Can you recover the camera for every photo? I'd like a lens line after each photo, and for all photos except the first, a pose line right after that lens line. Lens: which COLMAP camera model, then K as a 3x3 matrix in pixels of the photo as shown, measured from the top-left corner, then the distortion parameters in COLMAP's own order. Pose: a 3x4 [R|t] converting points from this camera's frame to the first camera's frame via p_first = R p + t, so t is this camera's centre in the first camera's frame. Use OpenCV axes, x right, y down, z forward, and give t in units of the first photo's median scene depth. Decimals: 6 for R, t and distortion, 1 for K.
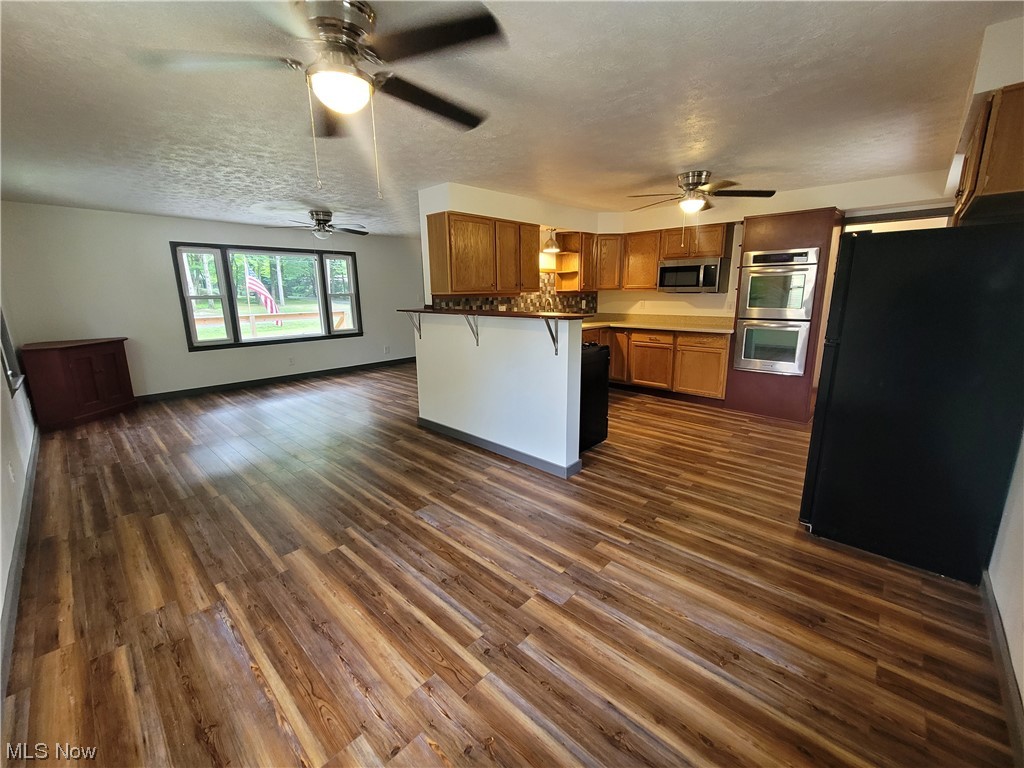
lens RADIAL K [[416.8, 0, 513.1], [0, 416.8, 379.0], [0, 0, 1]] dist [-0.000461, -0.000068]
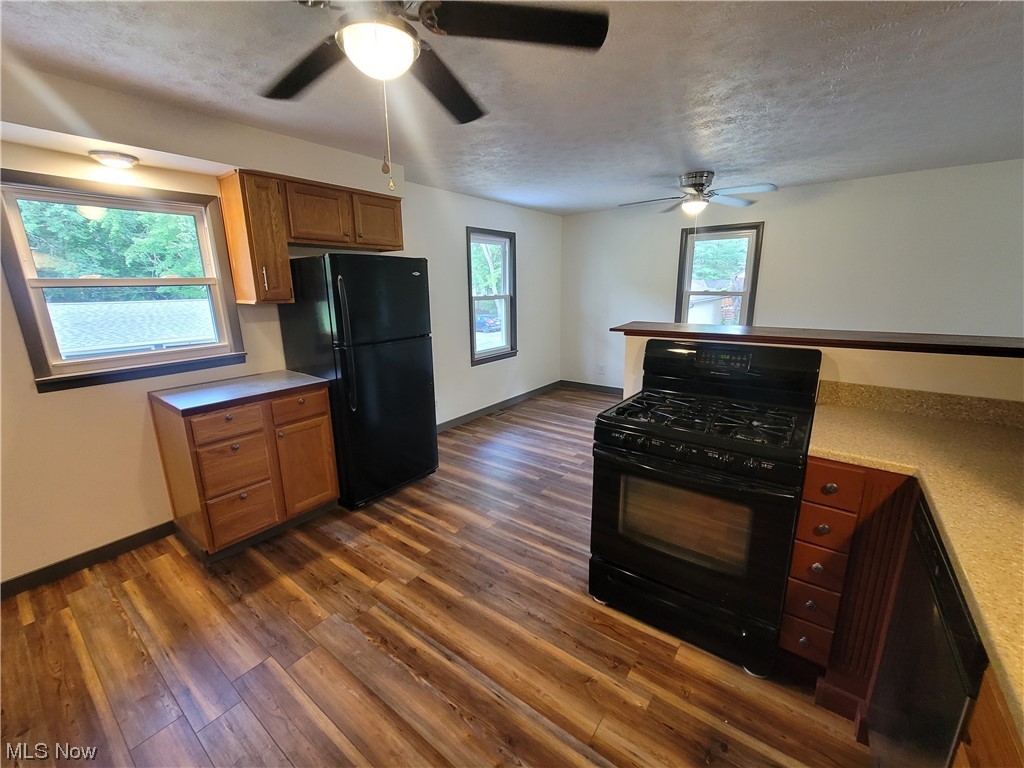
lens RADIAL K [[416.8, 0, 514.9], [0, 416.8, 384.4], [0, 0, 1]] dist [-0.000461, -0.000068]
pose [[-0.993814, 0.035842, -0.105114, 0.468401], [-0.013901, 0.898899, 0.437936, -0.410166], [0.110183, 0.436688, -0.892840, 1.737357]]
